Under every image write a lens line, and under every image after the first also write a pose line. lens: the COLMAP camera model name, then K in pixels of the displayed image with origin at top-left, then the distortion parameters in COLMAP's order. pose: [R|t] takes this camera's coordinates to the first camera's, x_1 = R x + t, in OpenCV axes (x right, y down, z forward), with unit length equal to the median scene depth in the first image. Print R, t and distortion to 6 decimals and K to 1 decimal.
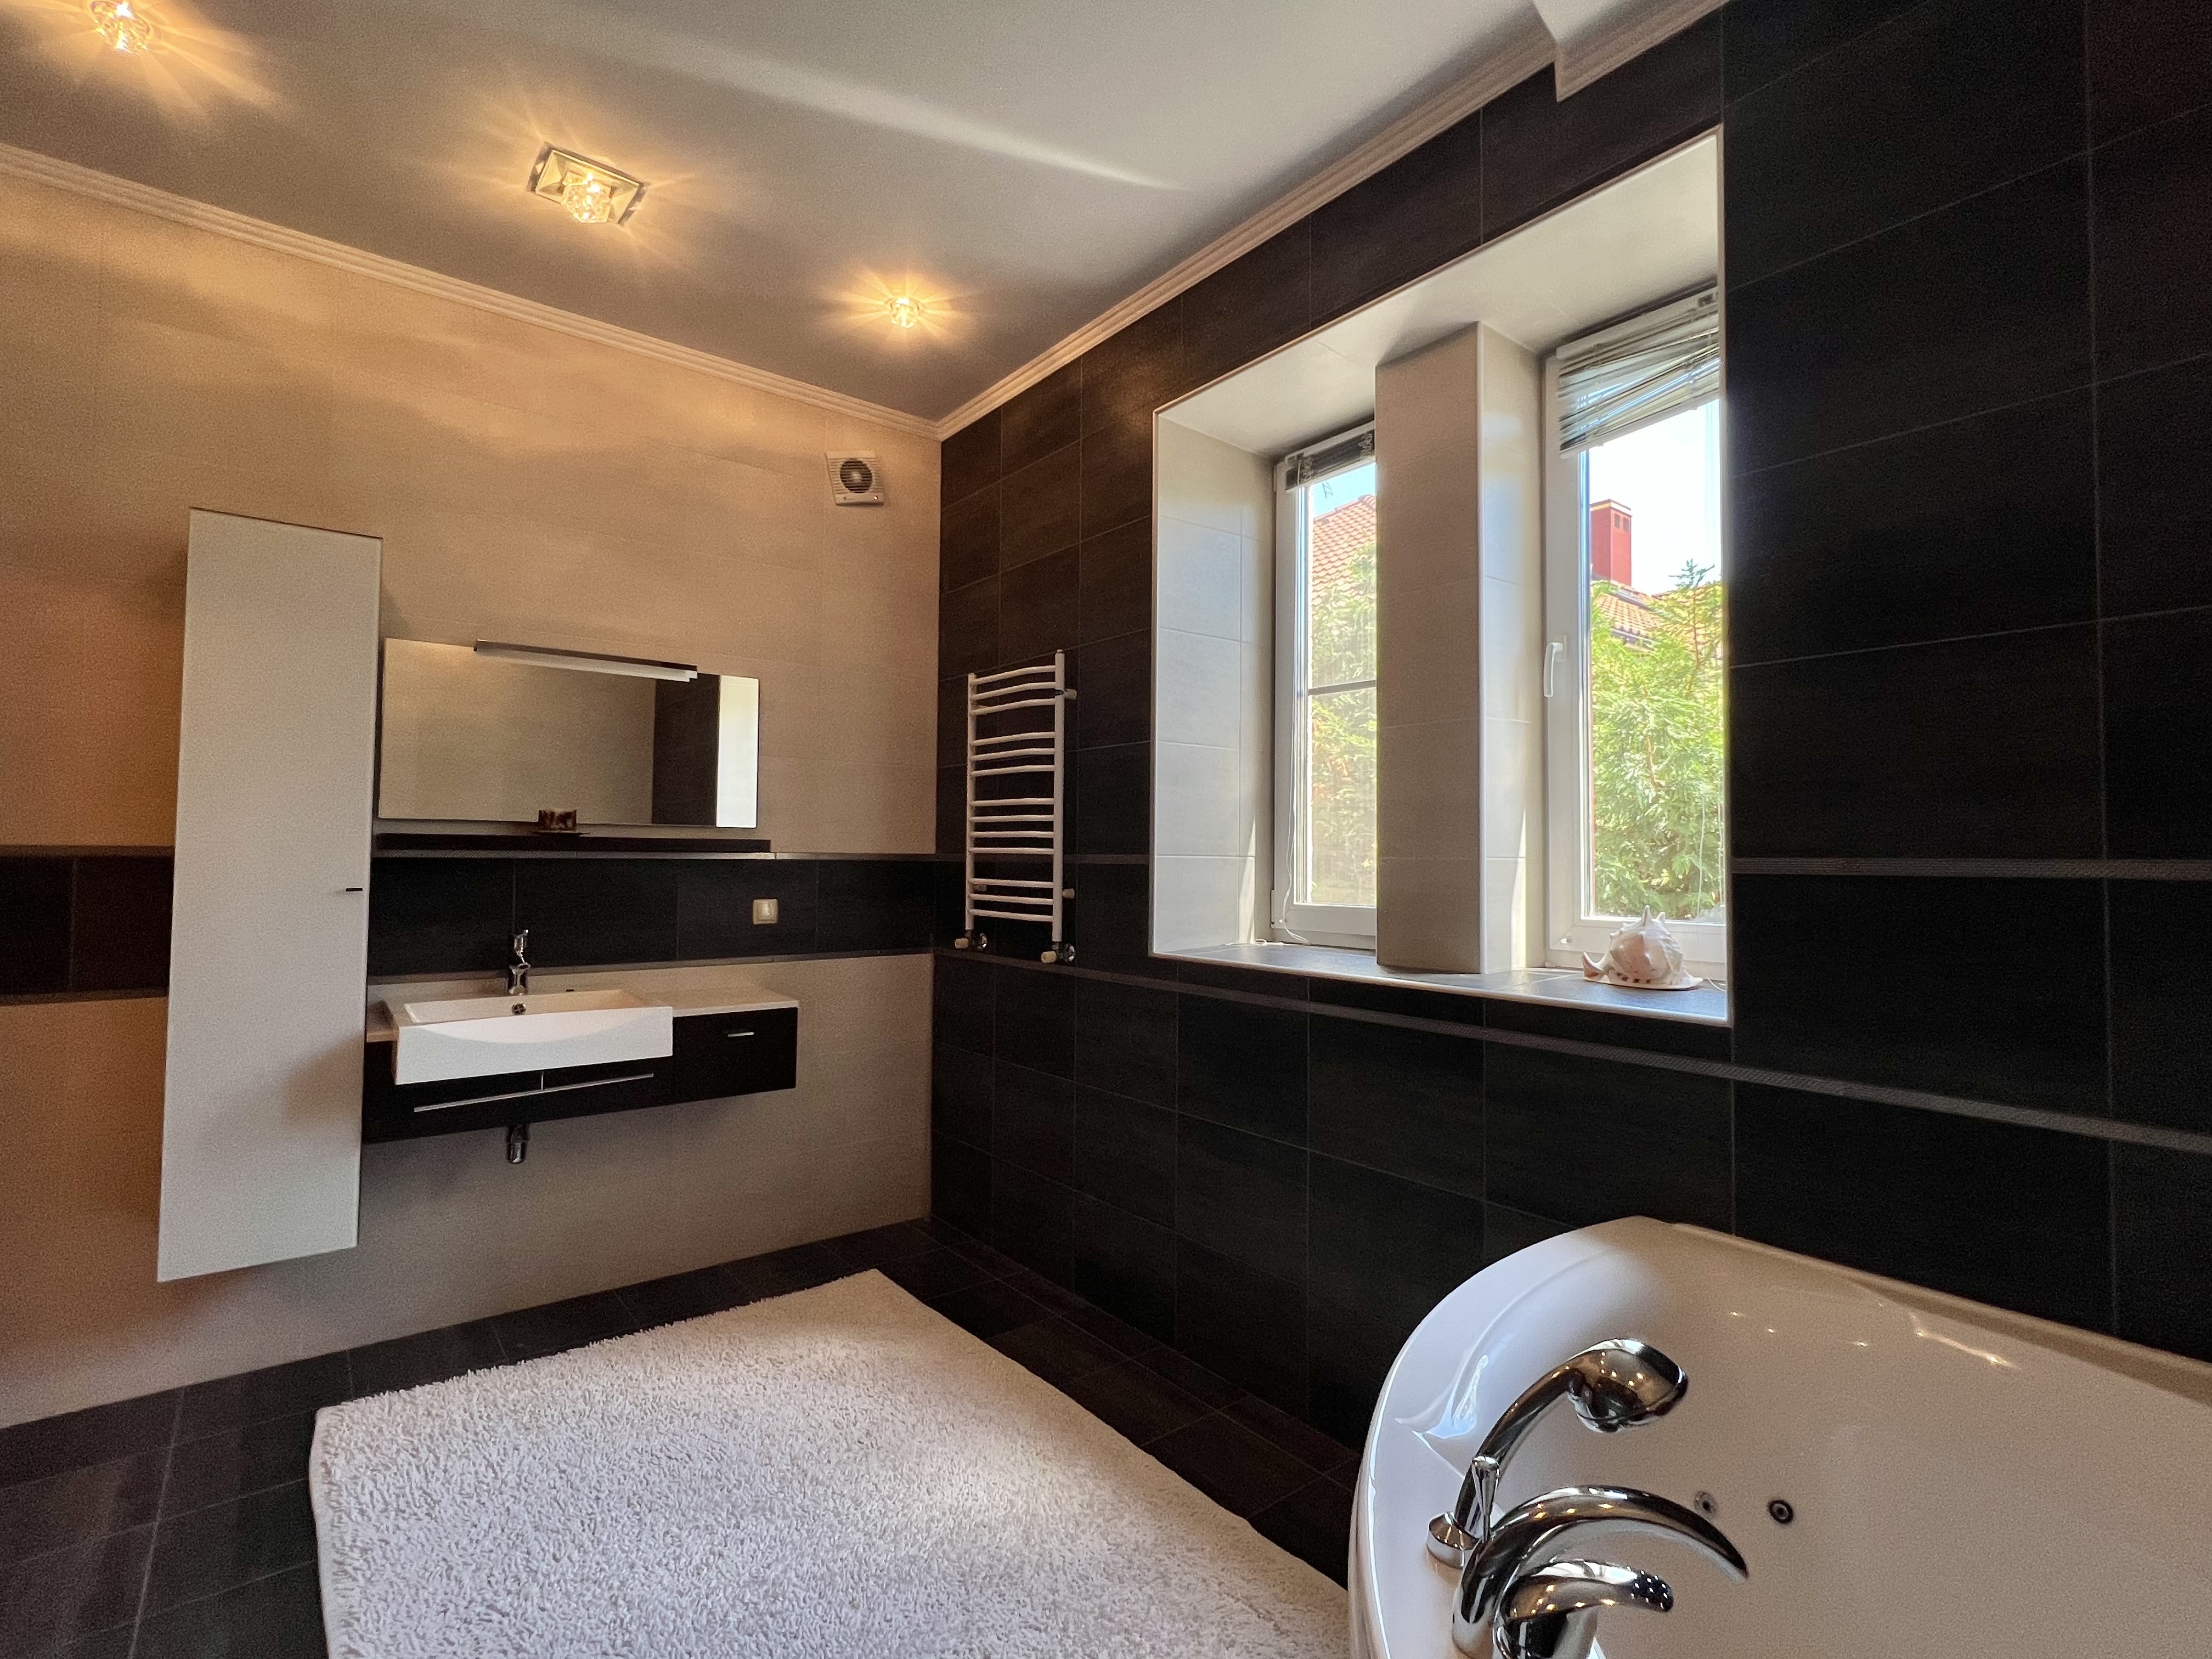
lens RADIAL K [[1027.2, 0, 1106.5], [0, 1027.2, 825.4], [0, 0, 1]] dist [-0.005666, -0.000767]
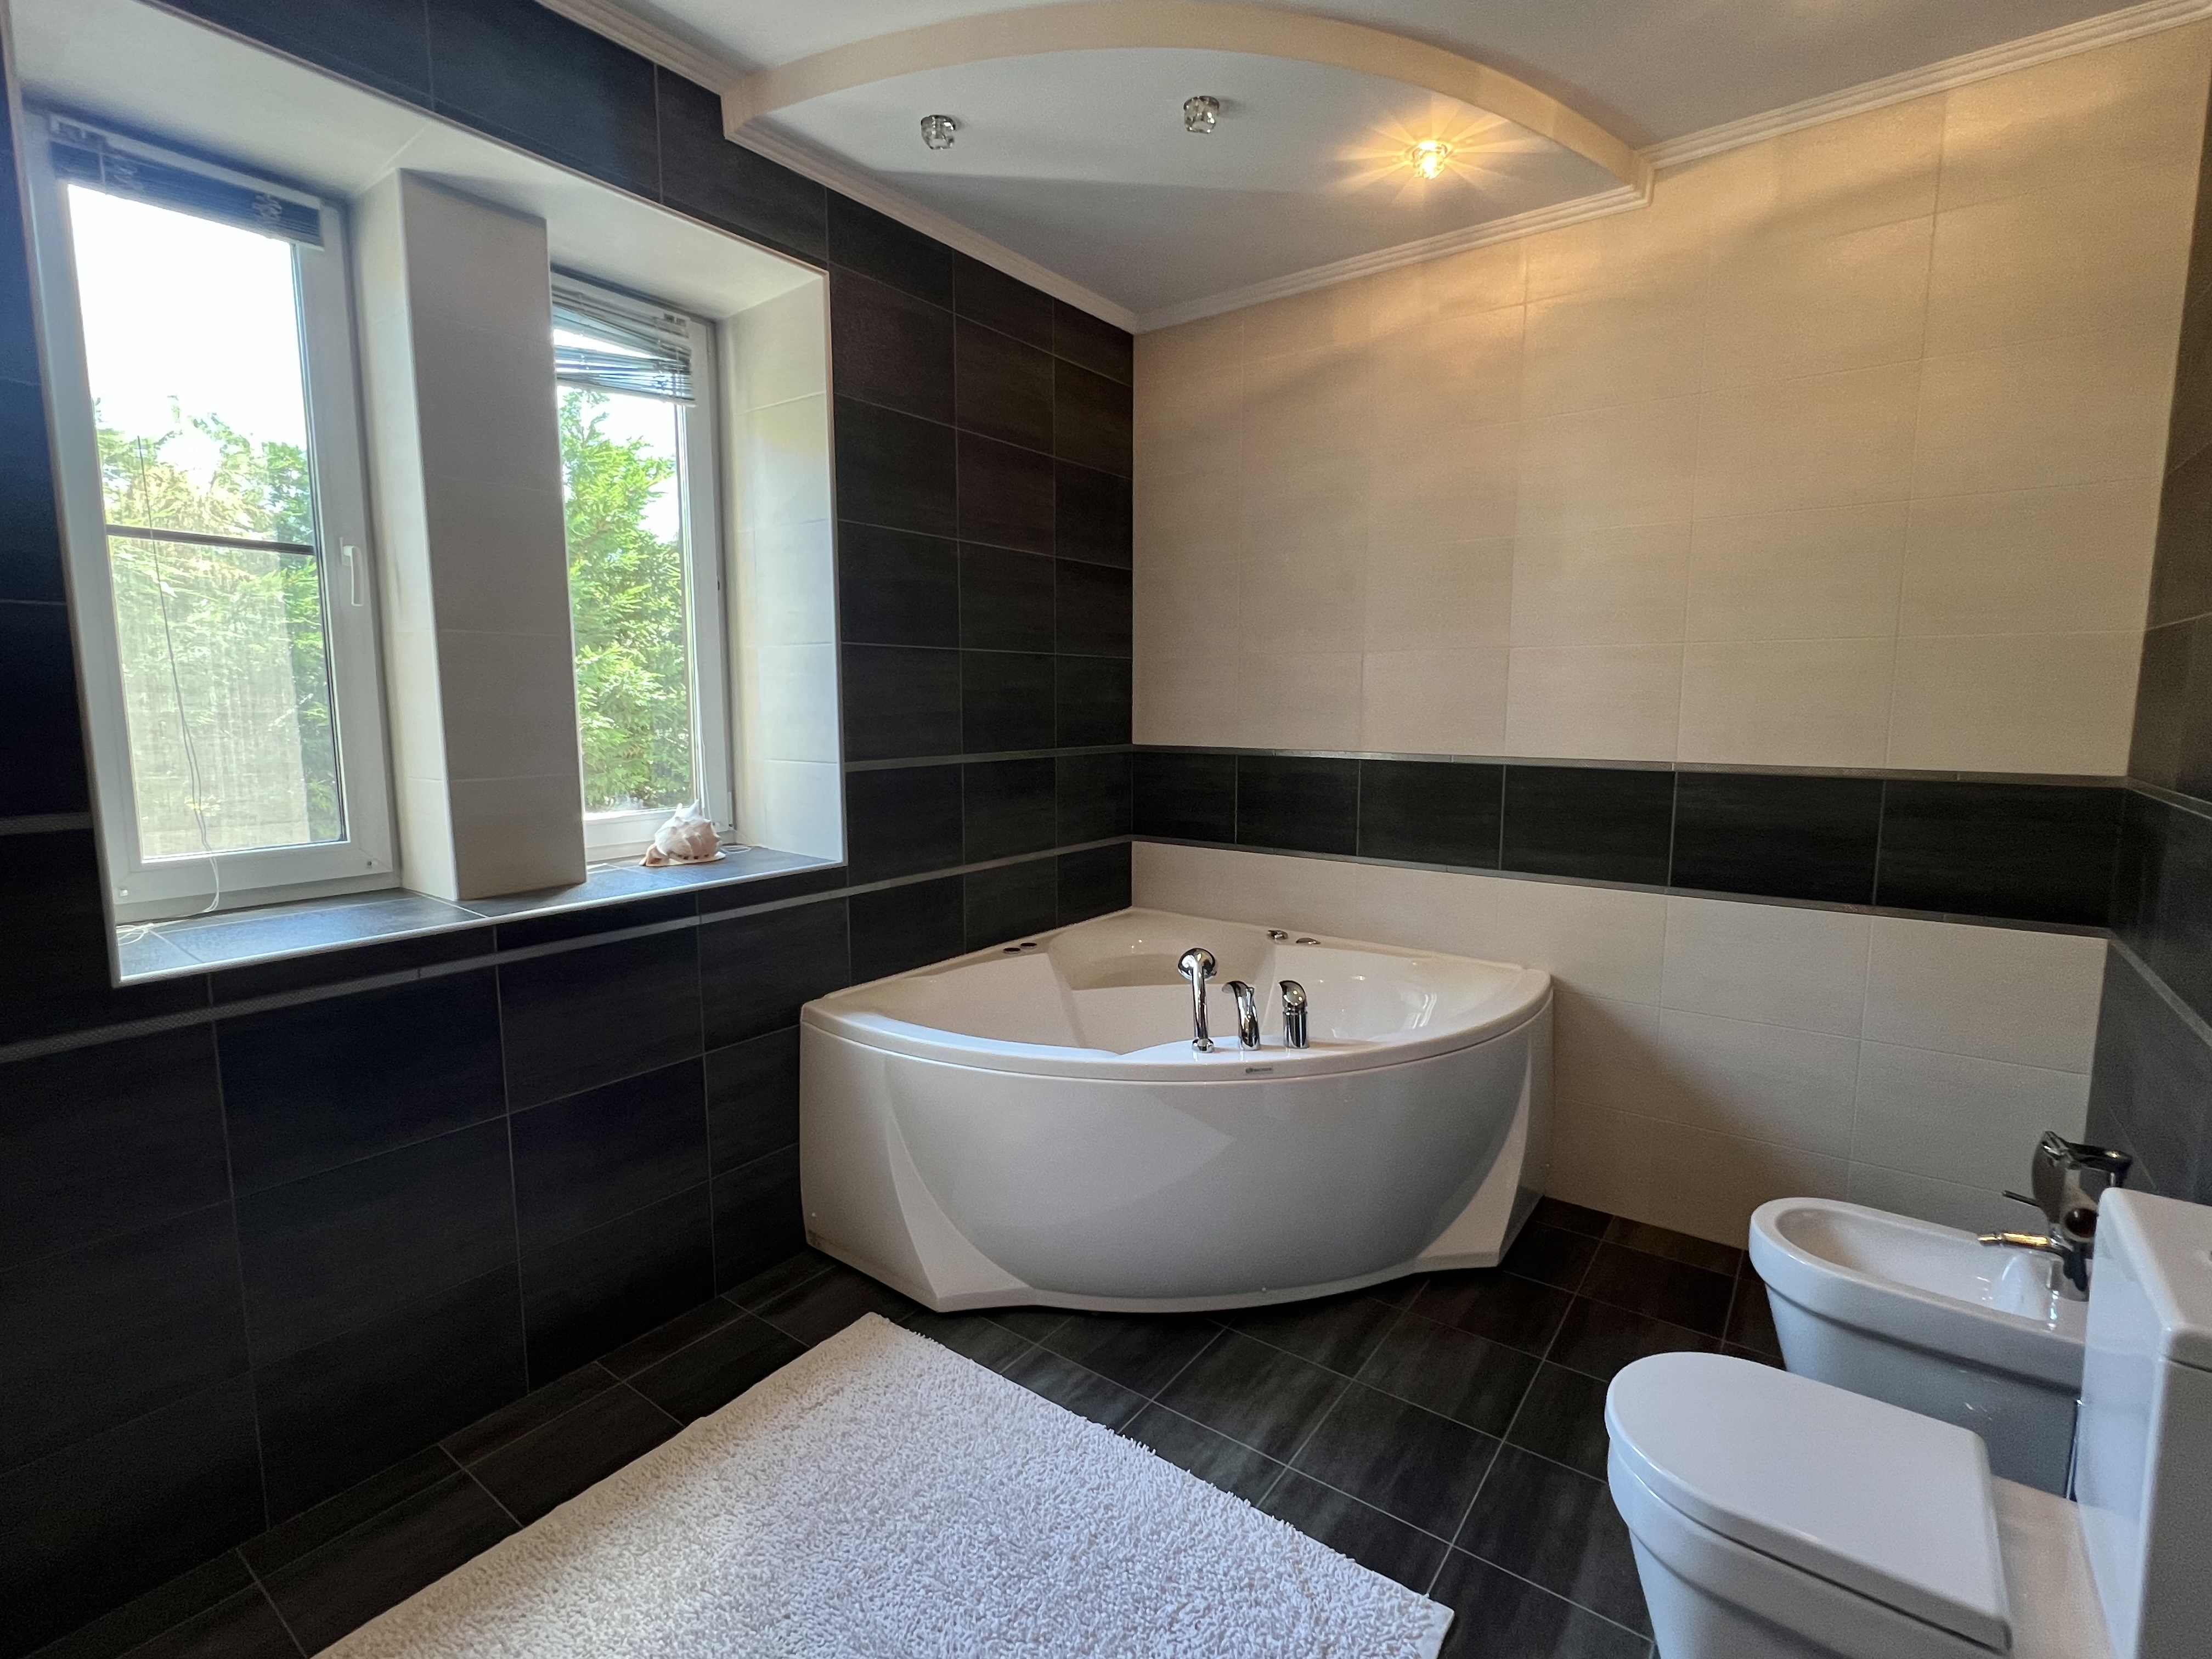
lens RADIAL K [[1027.2, 0, 1105.7], [0, 1027.2, 823.6], [0, 0, 1]] dist [-0.005666, -0.000767]
pose [[-0.261782, -0.125389, 0.956947, -0.911915], [-0.030546, 0.992104, 0.121640, -0.070200], [-0.964644, 0.002612, -0.263545, 0.881383]]
